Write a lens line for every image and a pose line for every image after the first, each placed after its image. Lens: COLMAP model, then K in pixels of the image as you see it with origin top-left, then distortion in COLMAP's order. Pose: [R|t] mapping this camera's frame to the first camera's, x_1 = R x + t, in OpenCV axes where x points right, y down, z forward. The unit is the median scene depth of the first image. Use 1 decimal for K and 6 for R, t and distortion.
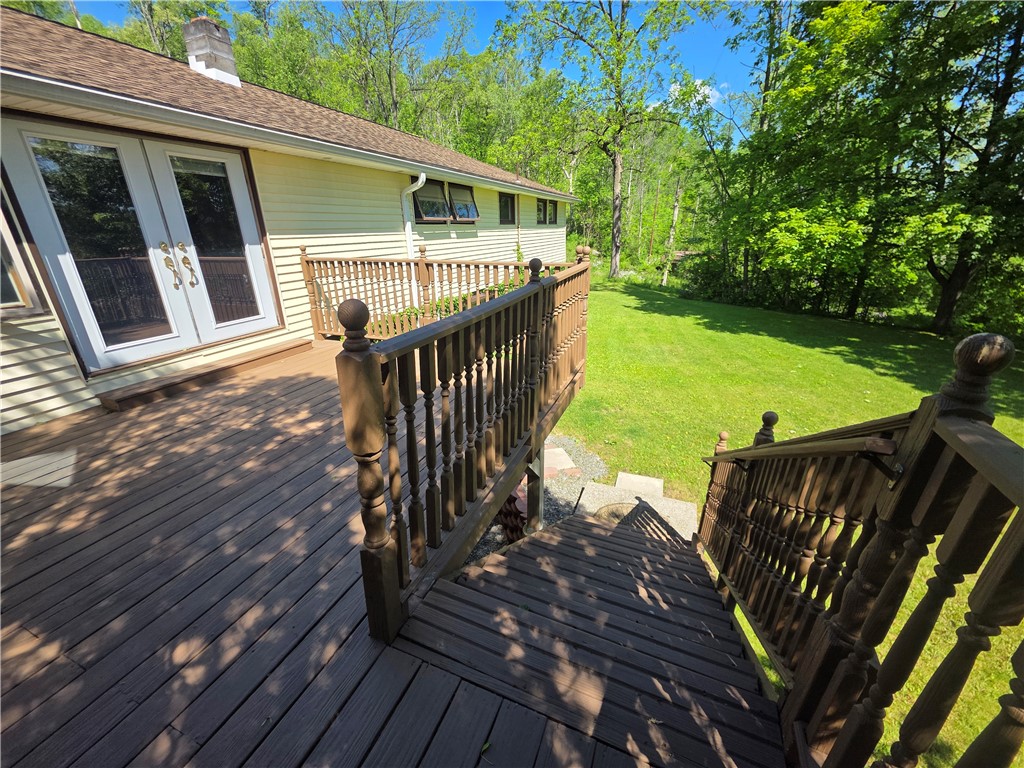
lens RADIAL K [[408.9, 0, 508.1], [0, 408.9, 389.1], [0, 0, 1]] dist [0.002306, 0.000057]
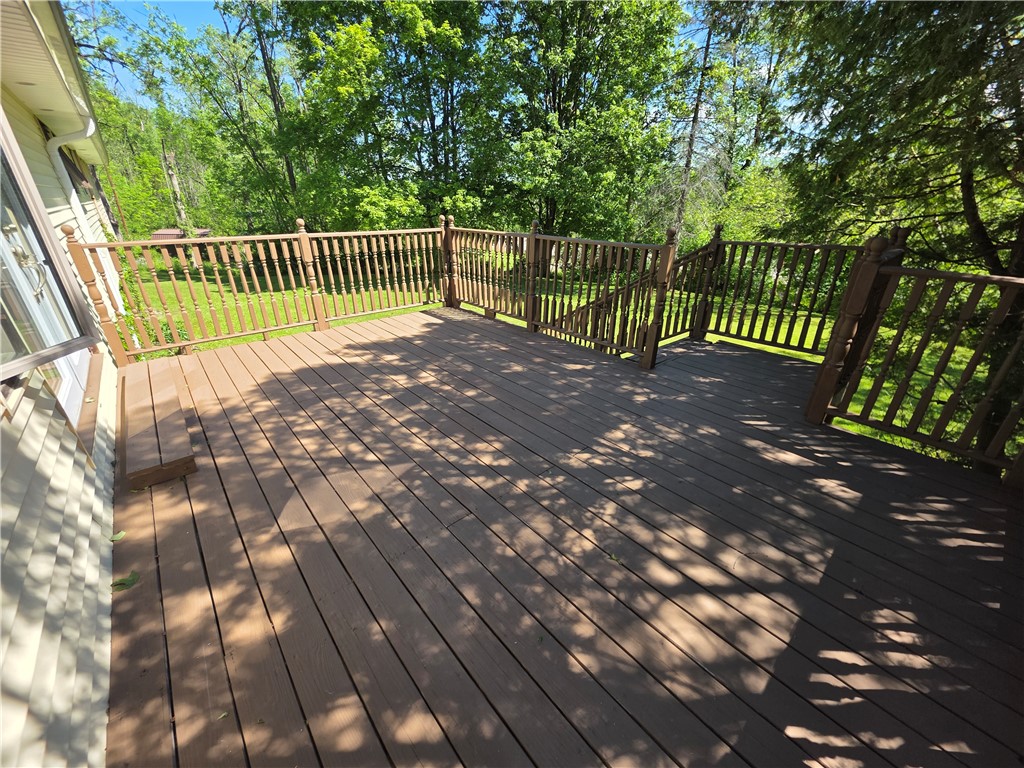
lens RADIAL K [[408.9, 0, 513.2], [0, 408.9, 386.7], [0, 0, 1]] dist [0.002306, 0.000057]
pose [[0.454172, -0.360474, 0.814731, -1.322622], [0.318988, 0.919657, 0.229078, -0.067899], [-0.831850, 0.155849, 0.532670, 0.174539]]
